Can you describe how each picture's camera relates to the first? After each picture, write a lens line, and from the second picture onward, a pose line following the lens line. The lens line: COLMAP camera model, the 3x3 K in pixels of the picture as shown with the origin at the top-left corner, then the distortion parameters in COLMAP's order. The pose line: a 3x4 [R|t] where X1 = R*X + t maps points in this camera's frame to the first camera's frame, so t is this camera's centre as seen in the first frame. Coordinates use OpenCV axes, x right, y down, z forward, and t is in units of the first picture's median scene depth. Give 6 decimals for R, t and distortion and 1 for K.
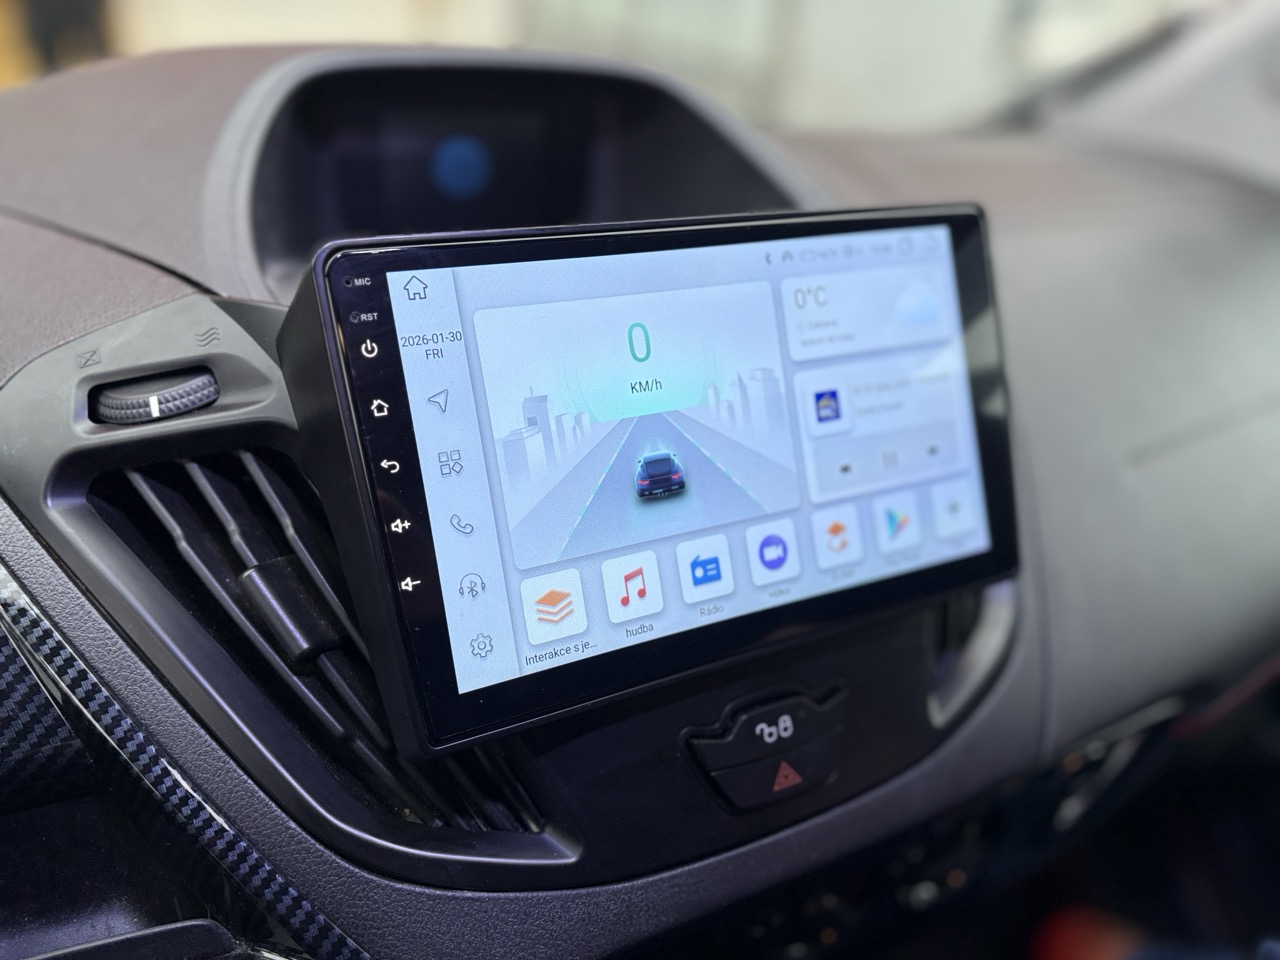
lens RADIAL K [[983.3, 0, 640.0], [0, 983.3, 480.0], [0, 0, 1]] dist [-0.000384, -0.046910]
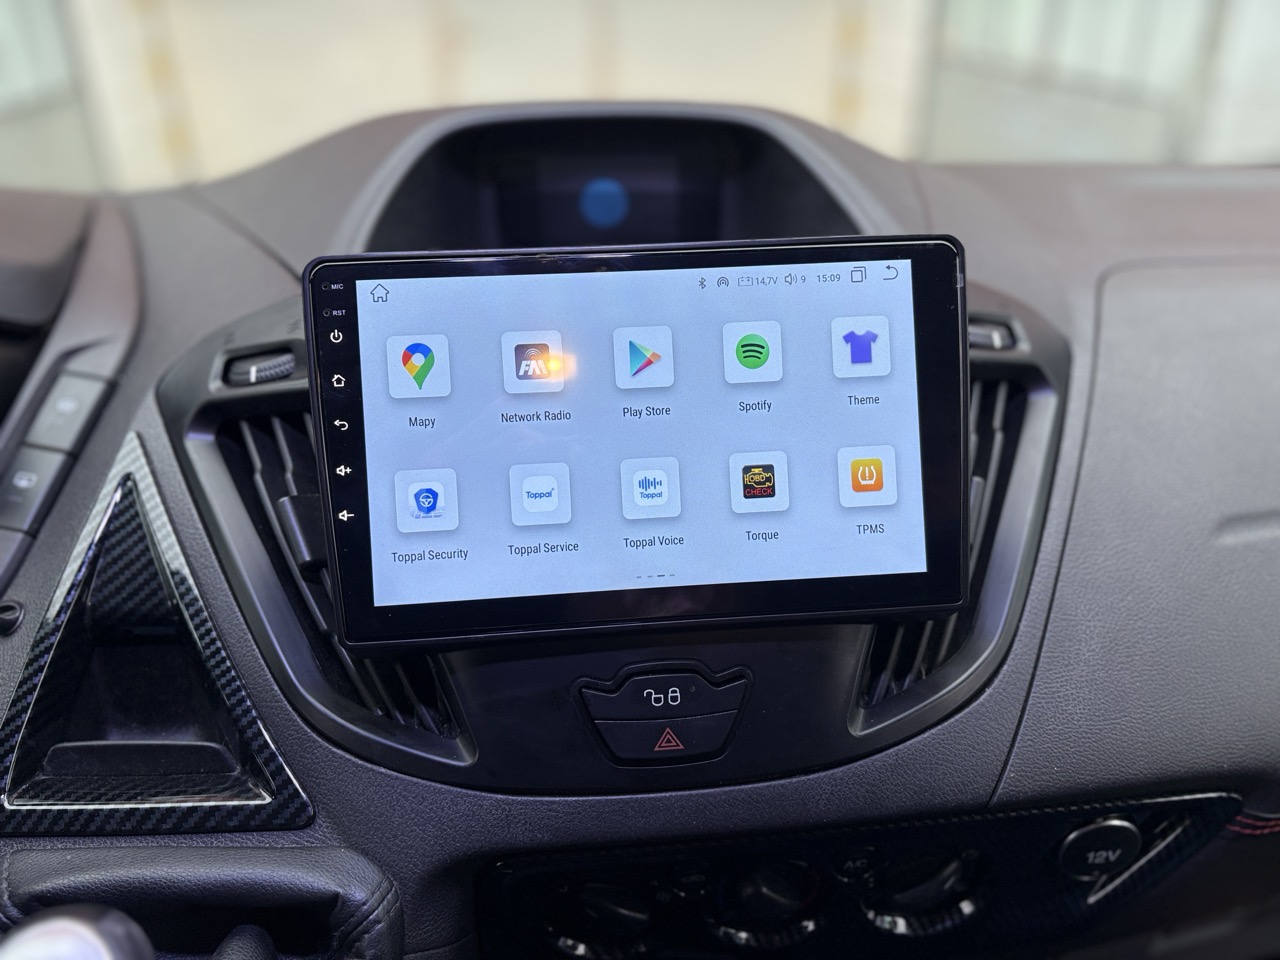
lens RADIAL K [[958.9, 0, 662.4], [0, 958.9, 475.6], [0, 0, 1]] dist [0.002852, -0.047280]
pose [[0.923261, 0.104199, -0.369773, 0.563509], [-0.116969, 0.993060, -0.012216, 0.016835], [0.365934, 0.054530, 0.929042, -0.037343]]
